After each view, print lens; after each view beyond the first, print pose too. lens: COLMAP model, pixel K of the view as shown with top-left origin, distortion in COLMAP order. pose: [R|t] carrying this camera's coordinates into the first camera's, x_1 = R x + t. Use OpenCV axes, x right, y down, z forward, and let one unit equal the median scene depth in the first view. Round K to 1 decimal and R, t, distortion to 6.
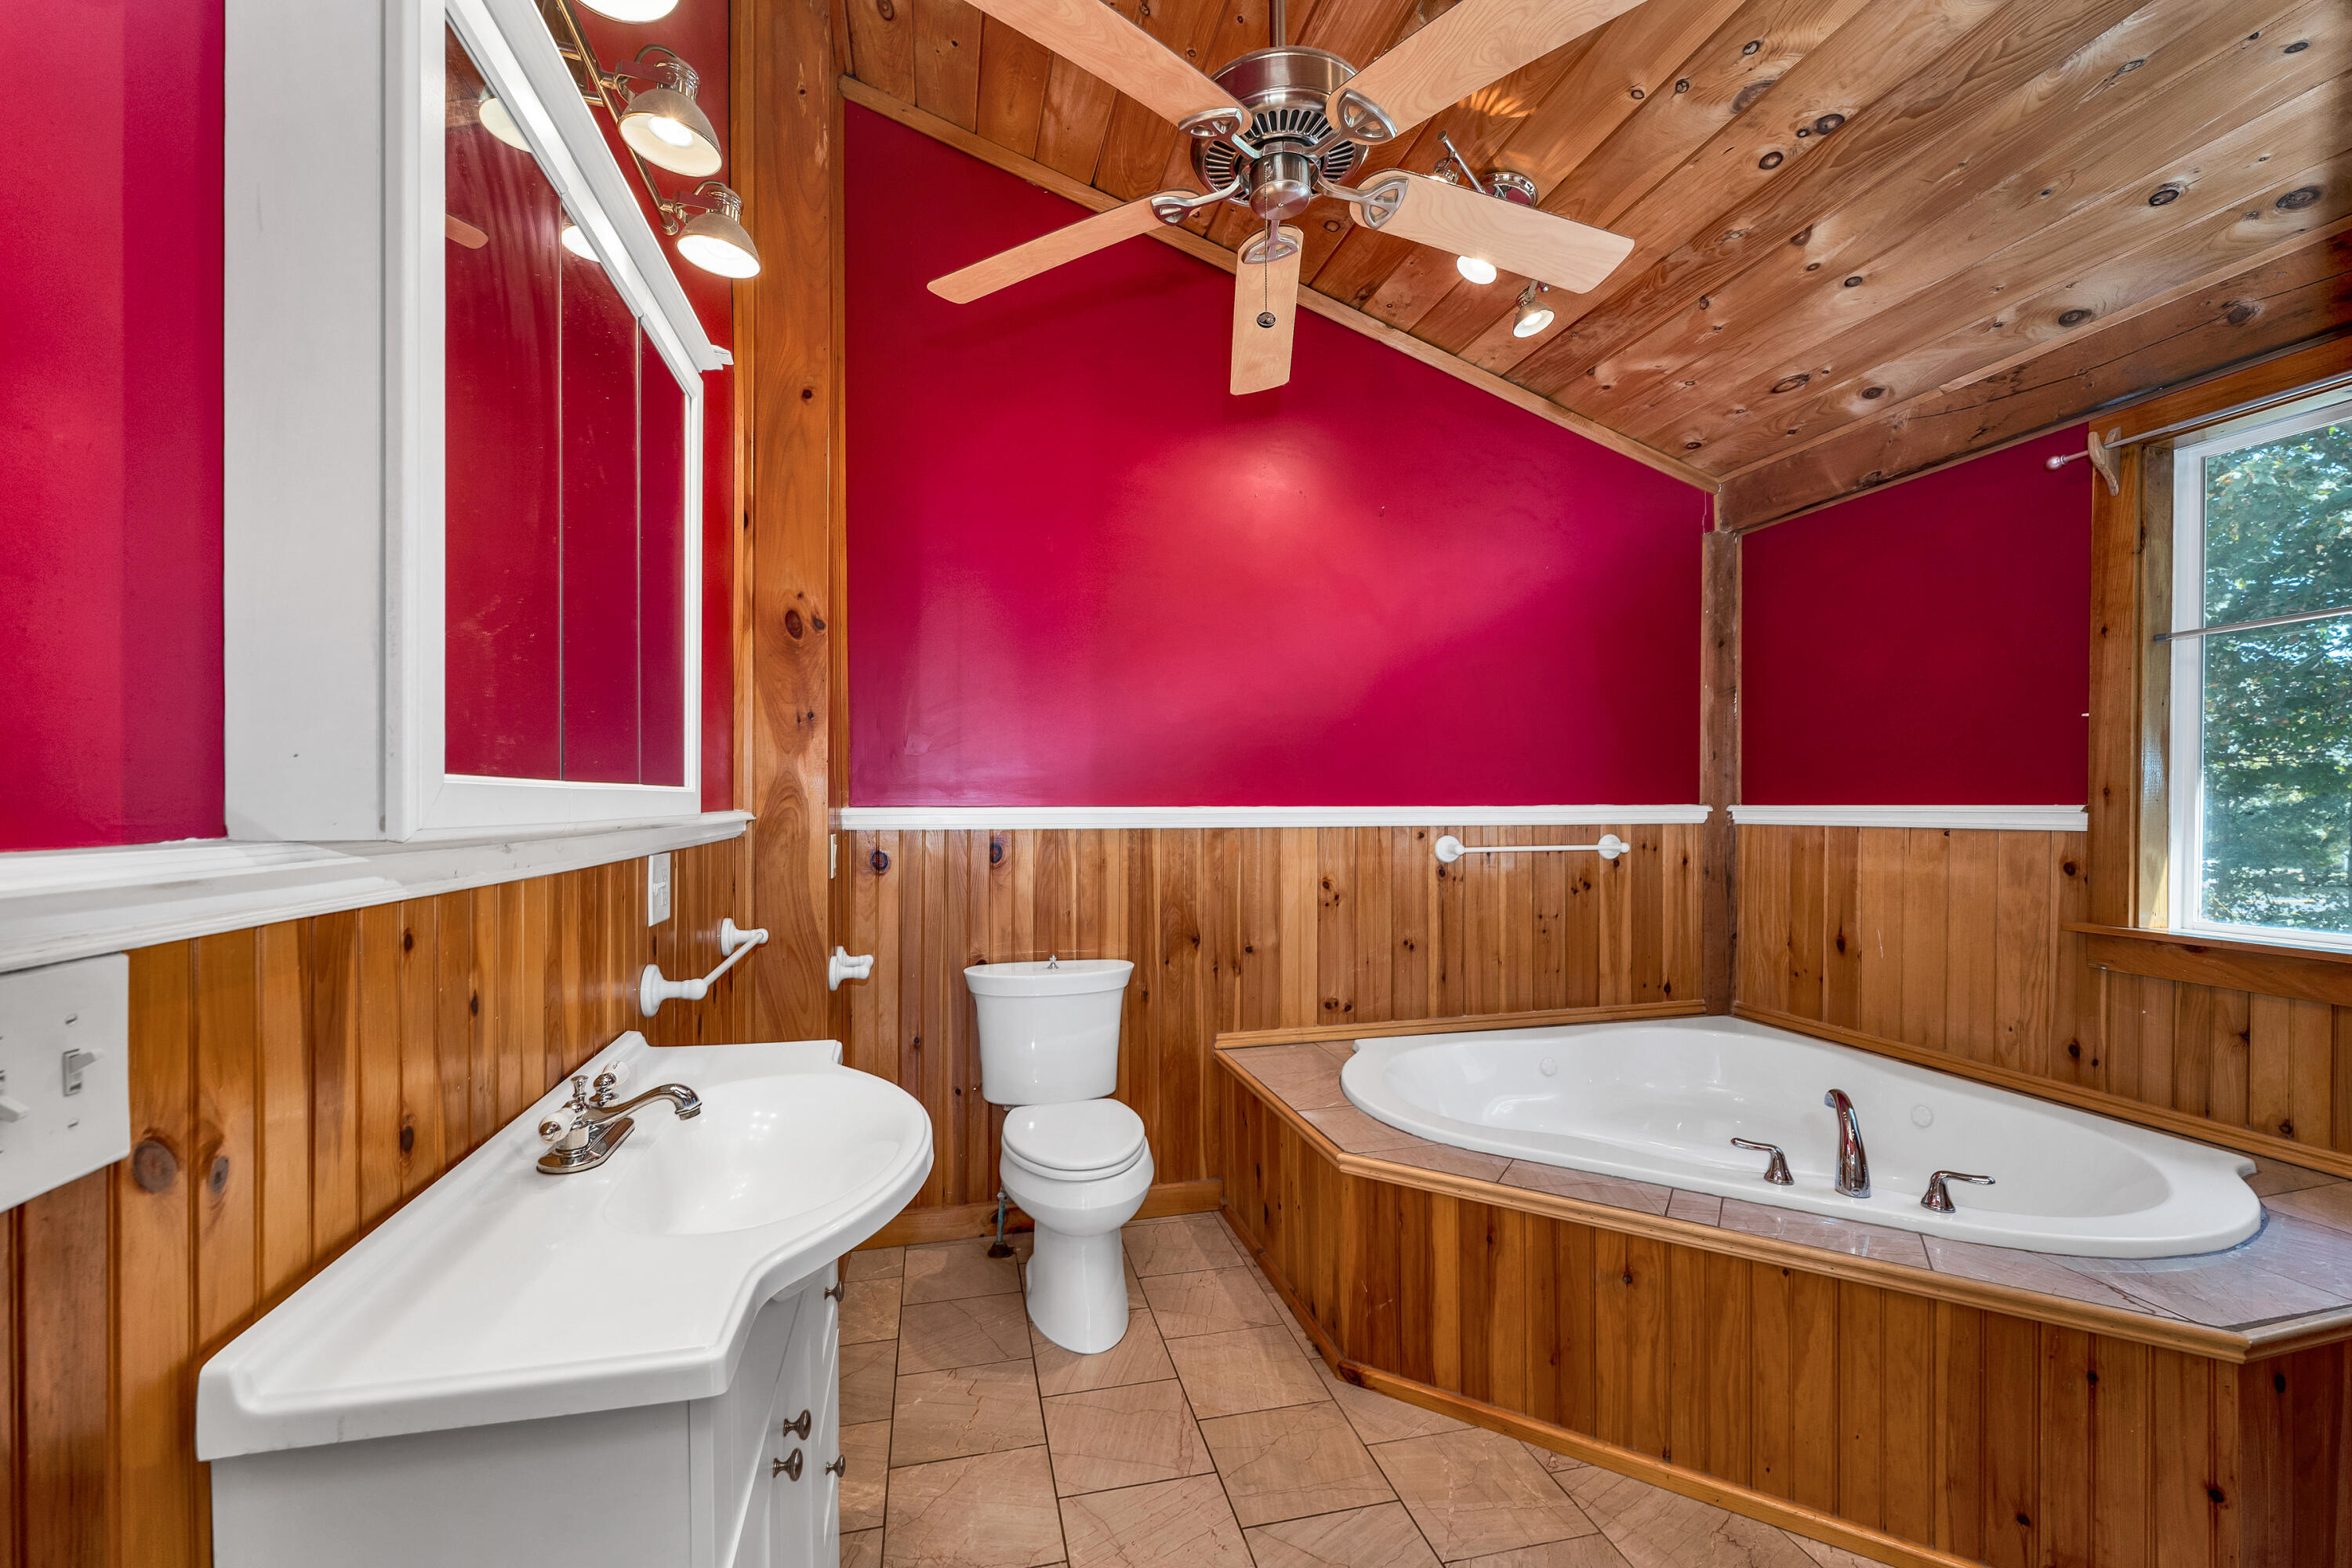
lens RADIAL K [[967.4, 0, 1175.5], [0, 967.4, 800.2], [0, 0, 1]] dist [0.002825, 0.000327]
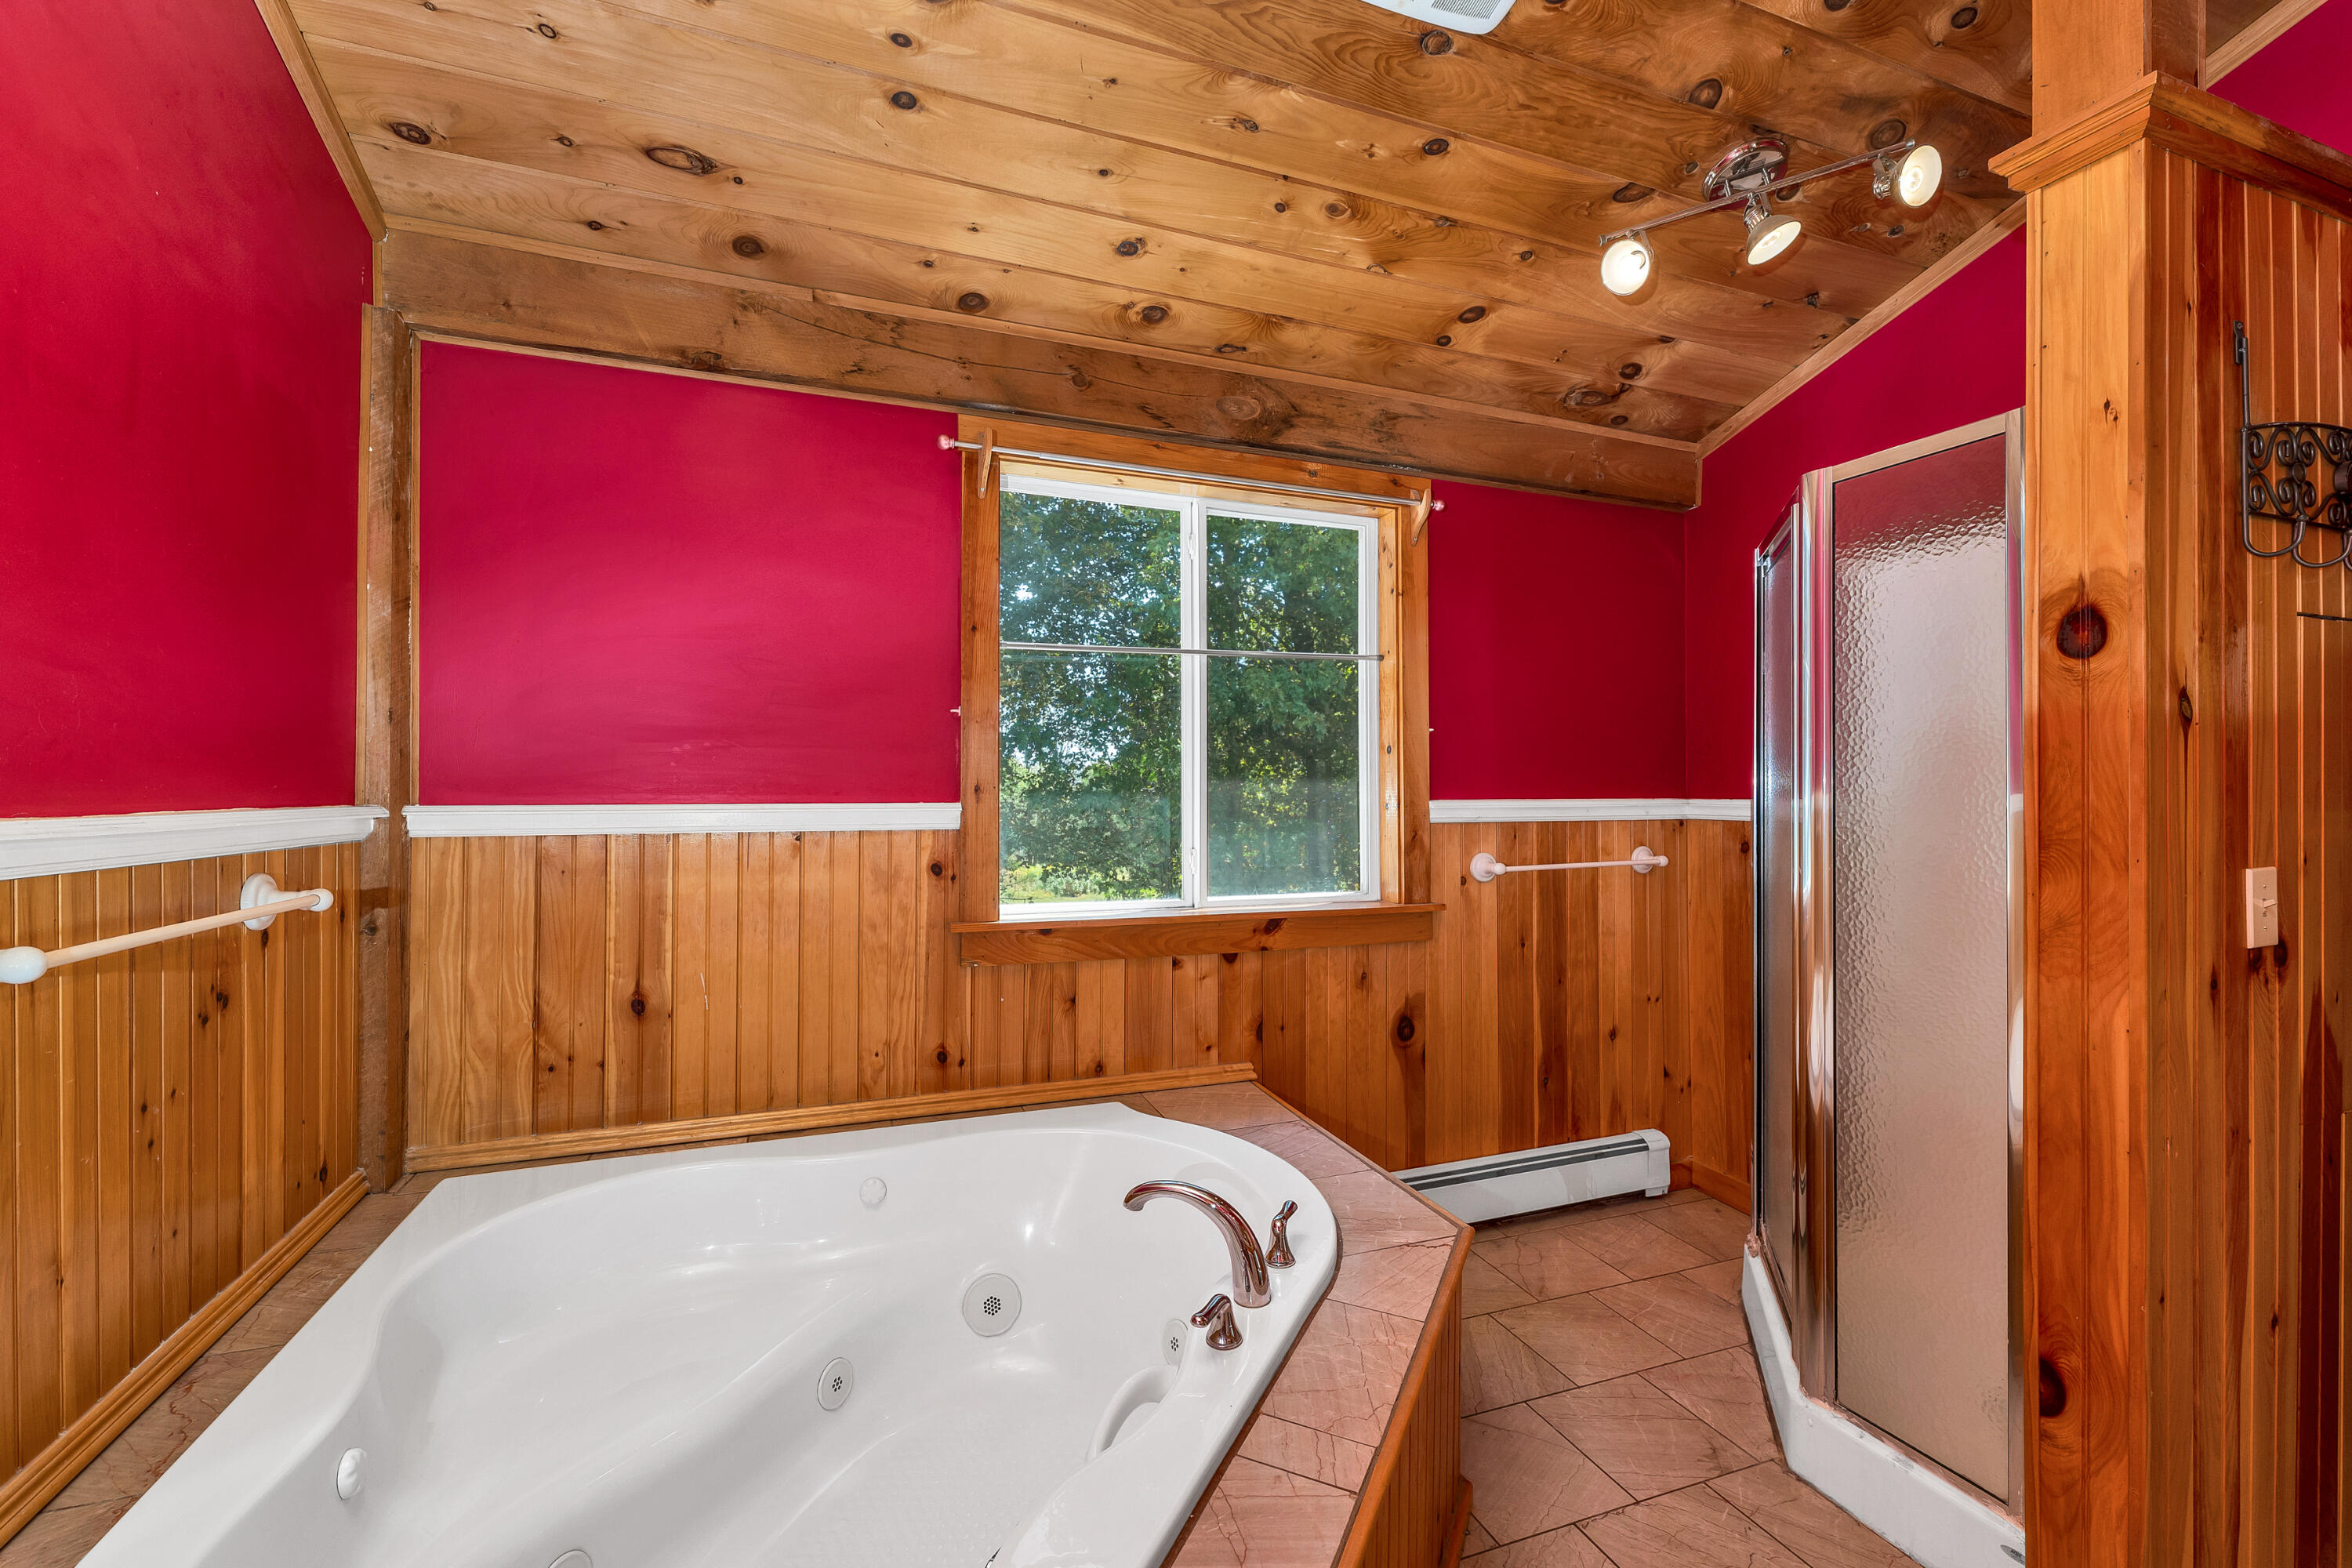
lens RADIAL K [[967.4, 0, 1177.5], [0, 967.4, 787.5], [0, 0, 1]] dist [0.002825, 0.000327]
pose [[-0.114026, 0.003106, 0.993473, -0.058037], [-0.002951, 0.999990, -0.003465, -0.007584], [-0.993473, -0.003327, -0.114016, 0.872536]]
